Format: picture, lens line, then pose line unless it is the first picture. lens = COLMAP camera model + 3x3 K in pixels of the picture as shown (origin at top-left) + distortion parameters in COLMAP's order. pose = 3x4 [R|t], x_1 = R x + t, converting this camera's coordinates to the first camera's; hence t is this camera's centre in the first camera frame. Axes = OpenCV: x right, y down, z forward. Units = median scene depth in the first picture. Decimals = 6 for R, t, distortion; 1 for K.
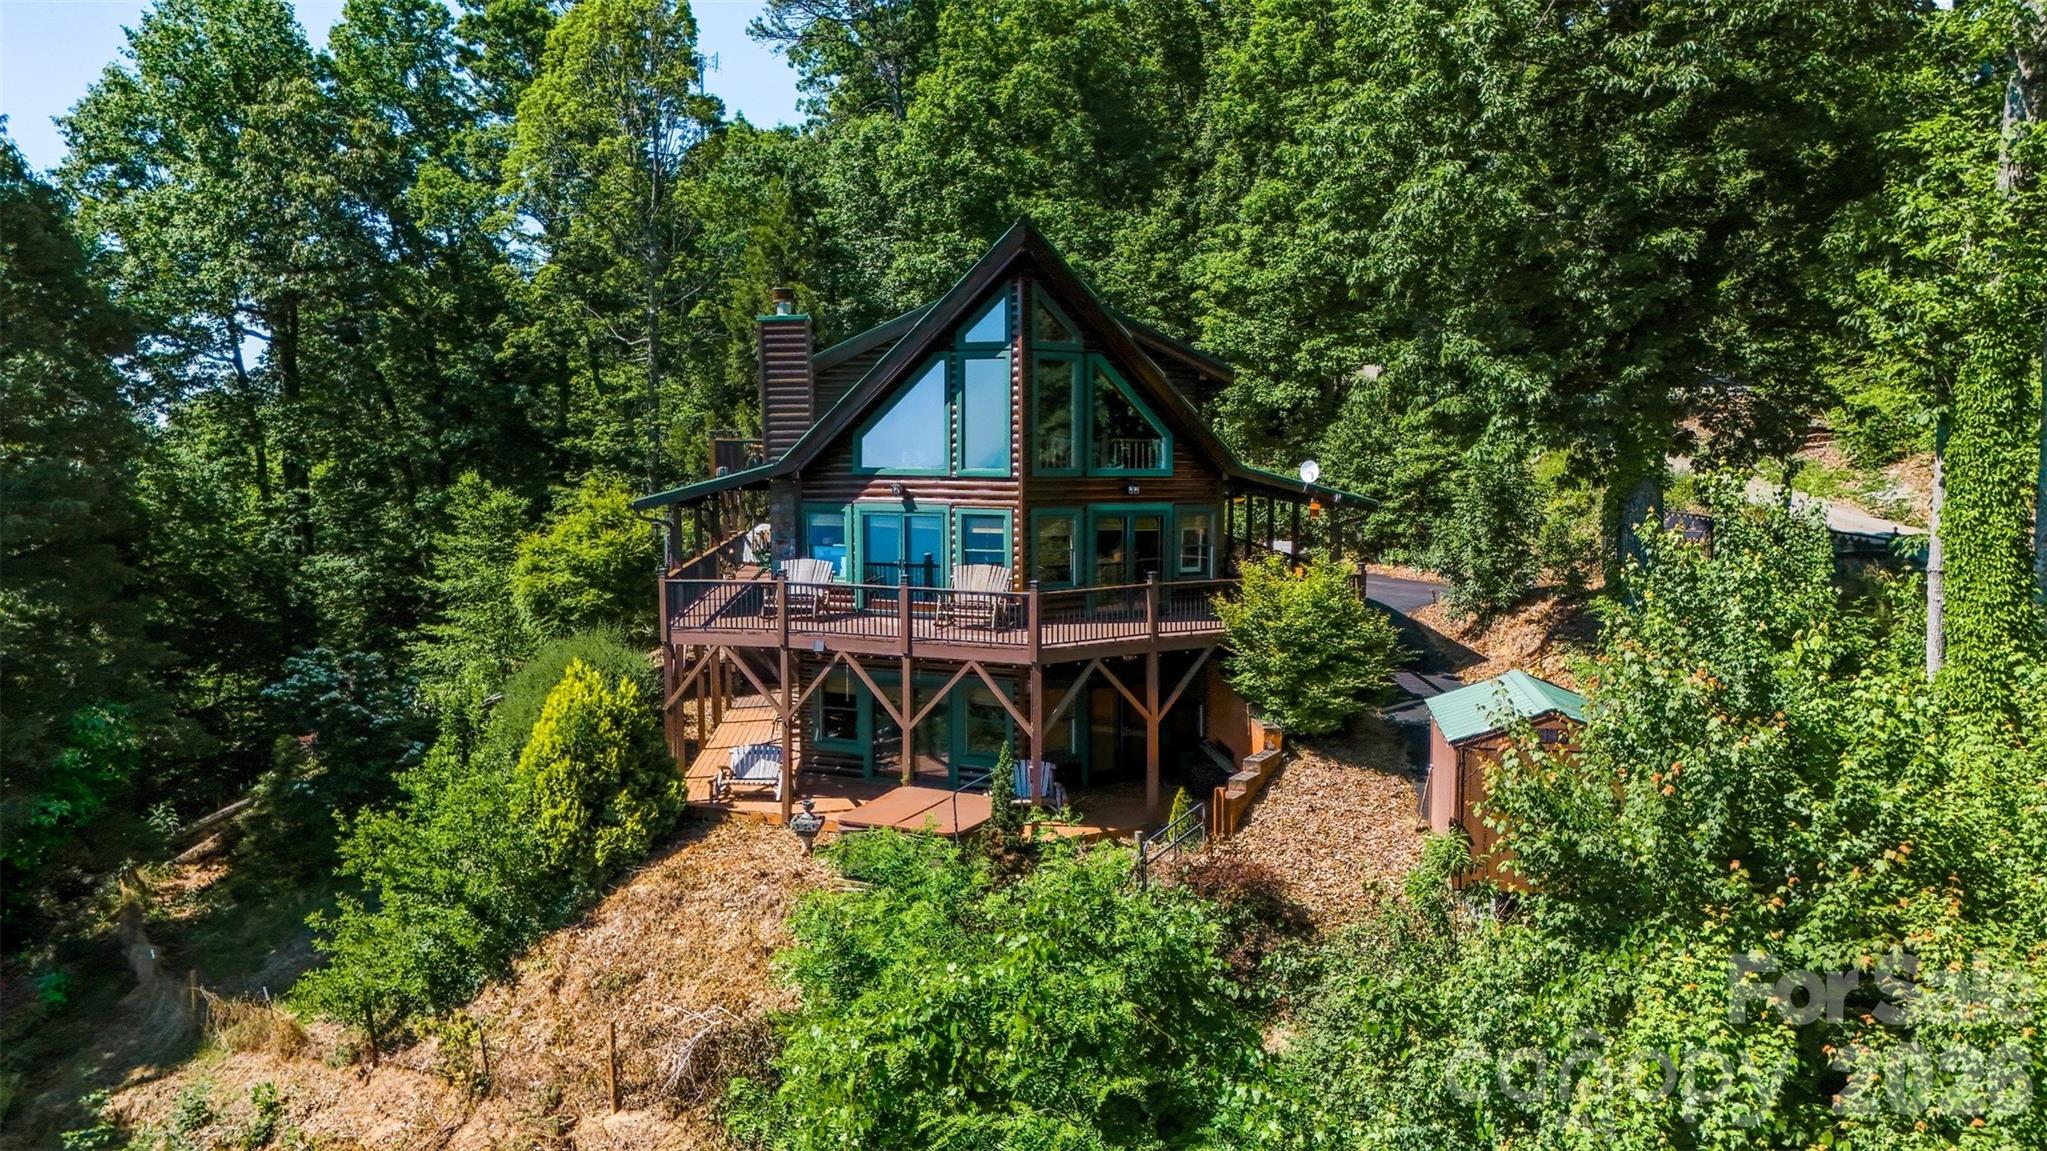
lens RADIAL K [[1457.2, 0, 1054.4], [0, 1457.2, 572.9], [0, 0, 1]] dist [0.045028, -0.003179]
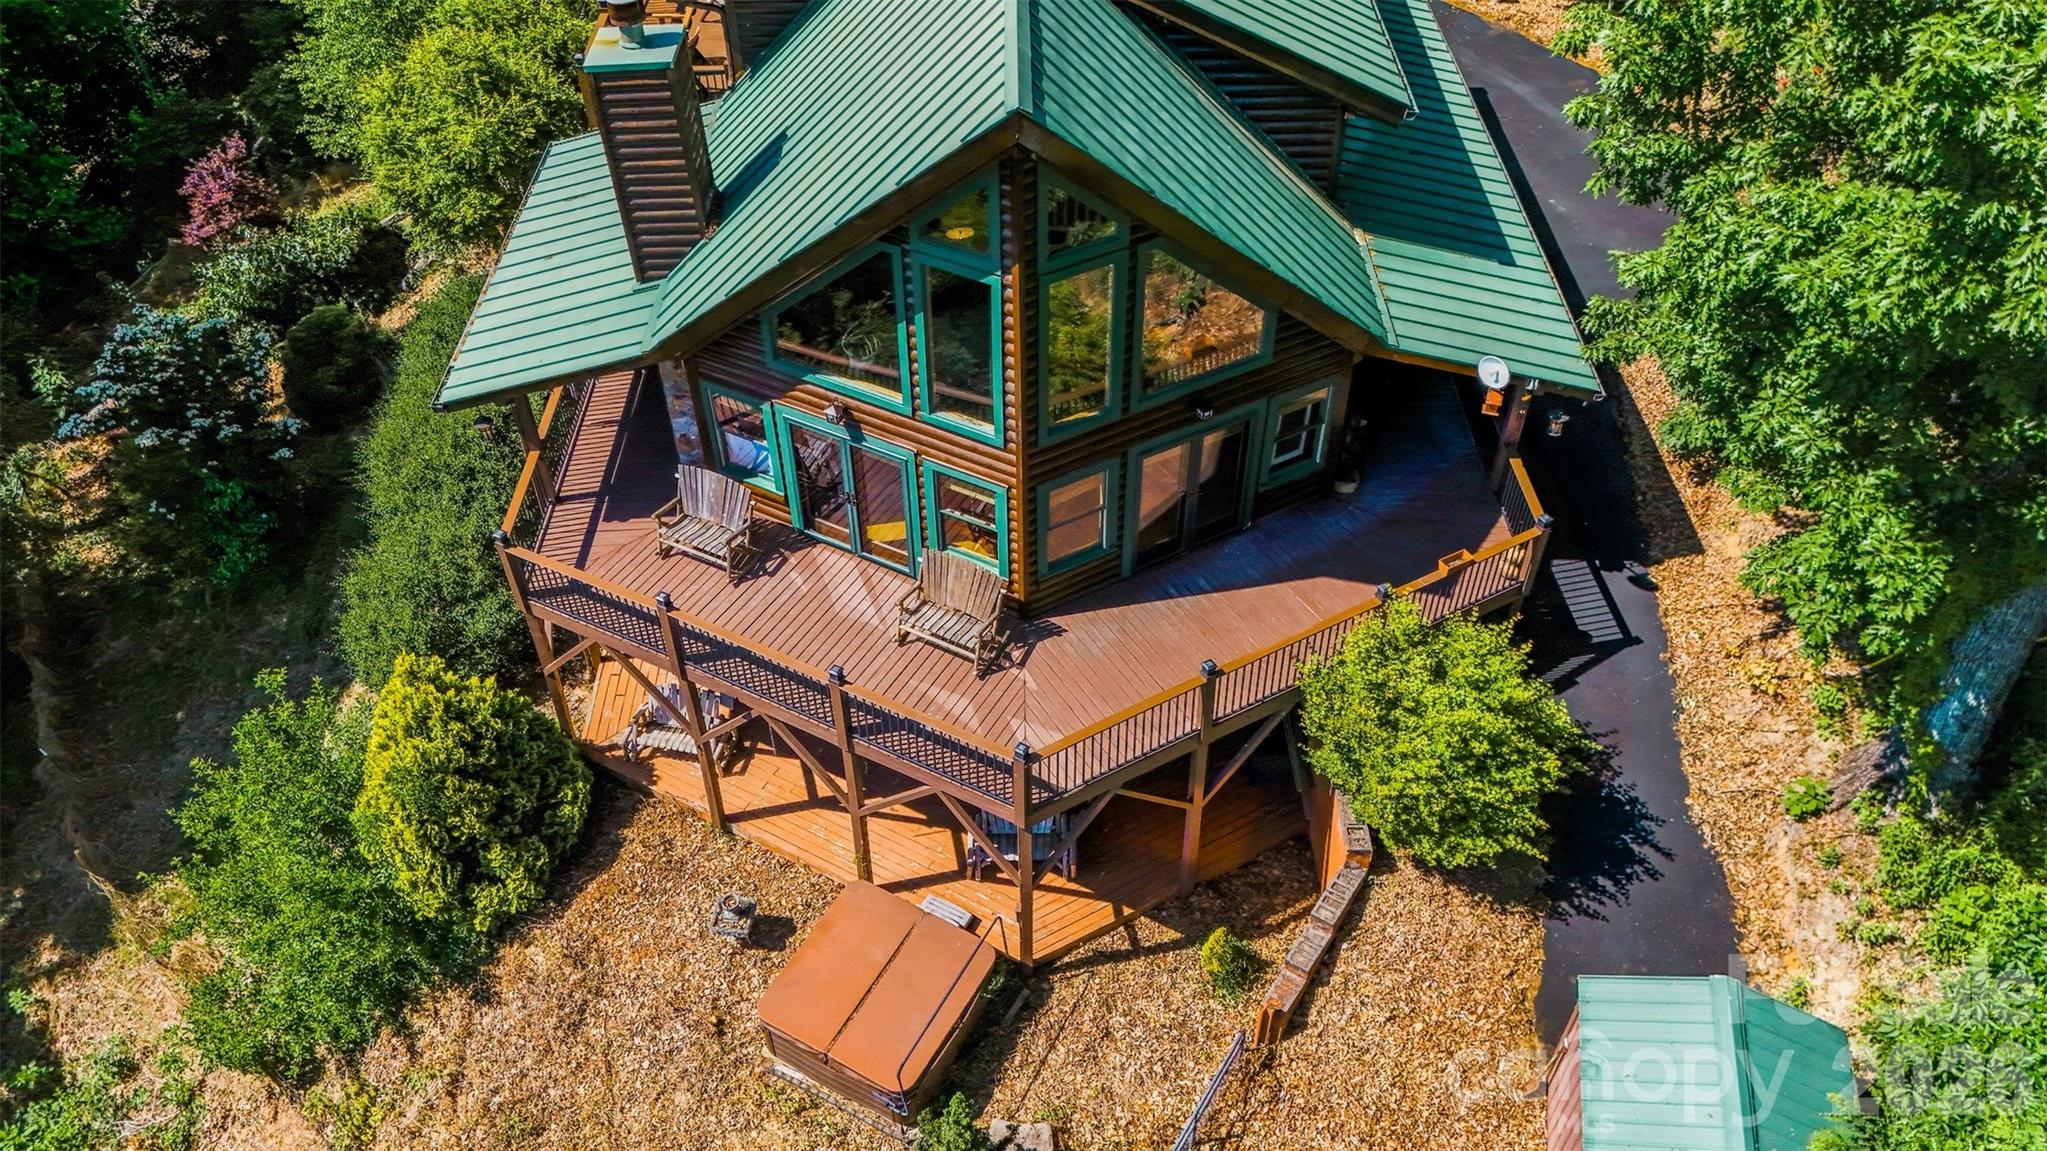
lens RADIAL K [[1535.3, 0, 1023.5], [0, 1535.3, 575.5], [0, 0, 1]] dist [0.055032, -0.037318]
pose [[0.996180, 0.055284, -0.067589, 0.028832], [-0.002867, 0.794341, 0.607465, -0.459141], [0.087272, -0.604951, 0.791465, 0.465995]]
